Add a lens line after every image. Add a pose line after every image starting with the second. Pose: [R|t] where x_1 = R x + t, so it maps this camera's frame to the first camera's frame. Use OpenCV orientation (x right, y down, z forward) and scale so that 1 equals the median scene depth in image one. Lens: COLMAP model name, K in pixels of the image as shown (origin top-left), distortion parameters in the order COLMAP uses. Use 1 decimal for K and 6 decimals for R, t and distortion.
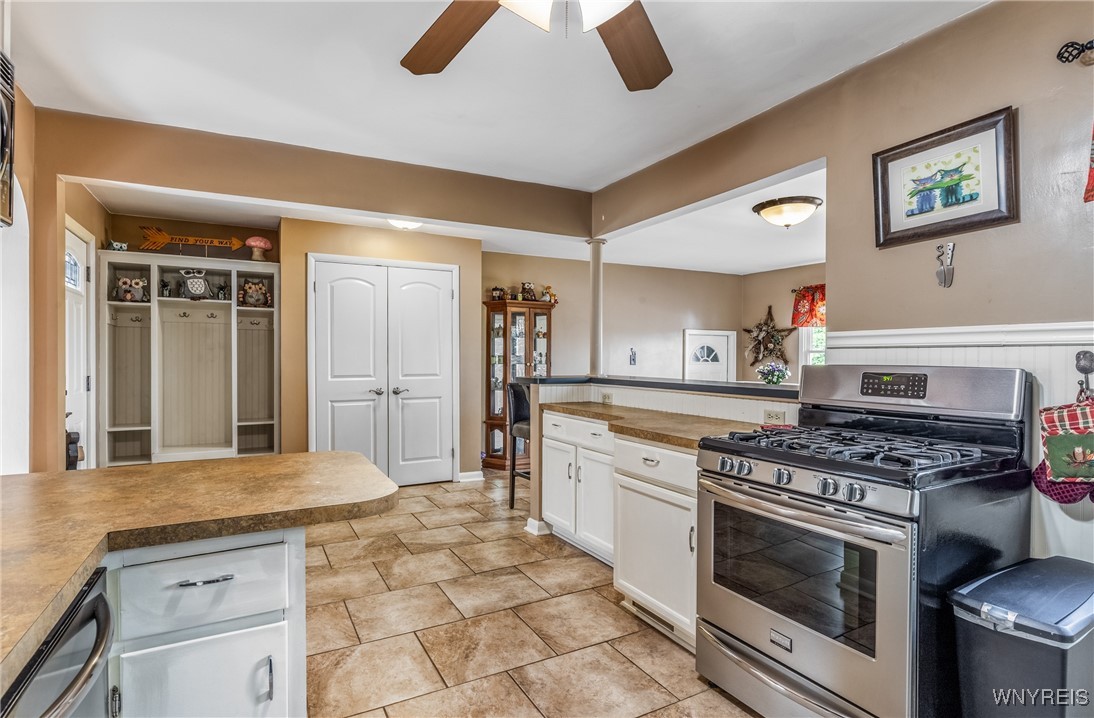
lens RADIAL K [[545.7, 0, 549.1], [0, 545.7, 363.2], [0, 0, 1]] dist [-0.003493, -0.000641]
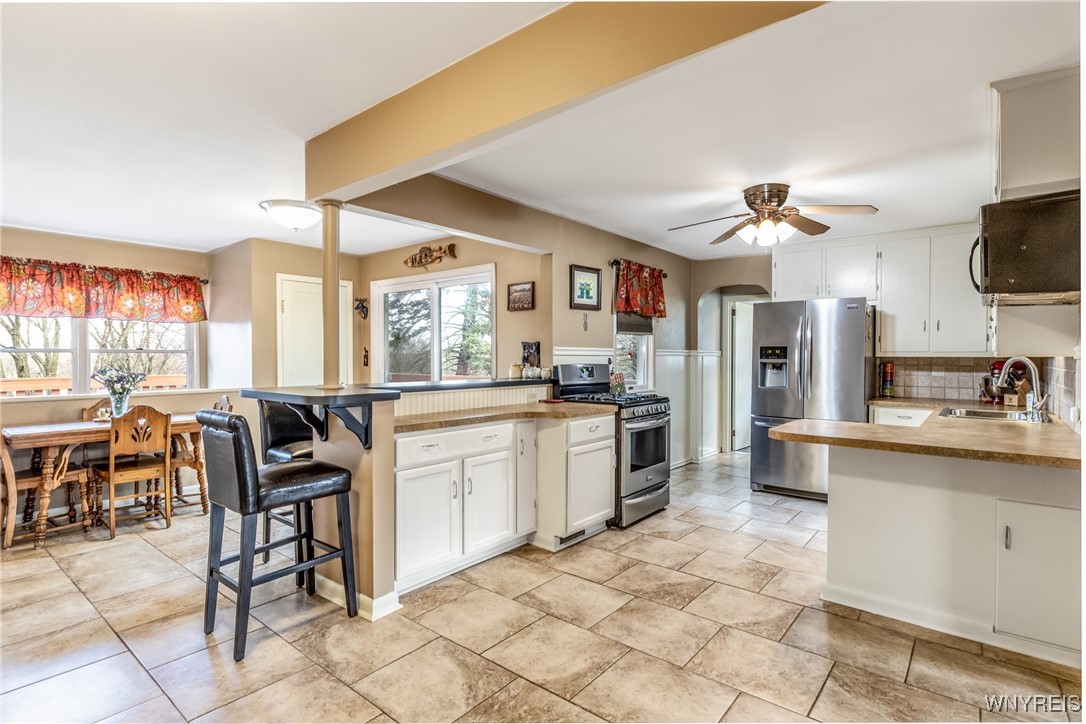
lens RADIAL K [[541.7, 0, 545.5], [0, 541.7, 356.3], [0, 0, 1]] dist [-0.003493, -0.000641]
pose [[-0.375026, -0.001618, 0.927013, -1.024614], [0.009469, 0.999940, 0.005576, -0.028609], [-0.926966, 0.010869, -0.374988, 1.461198]]
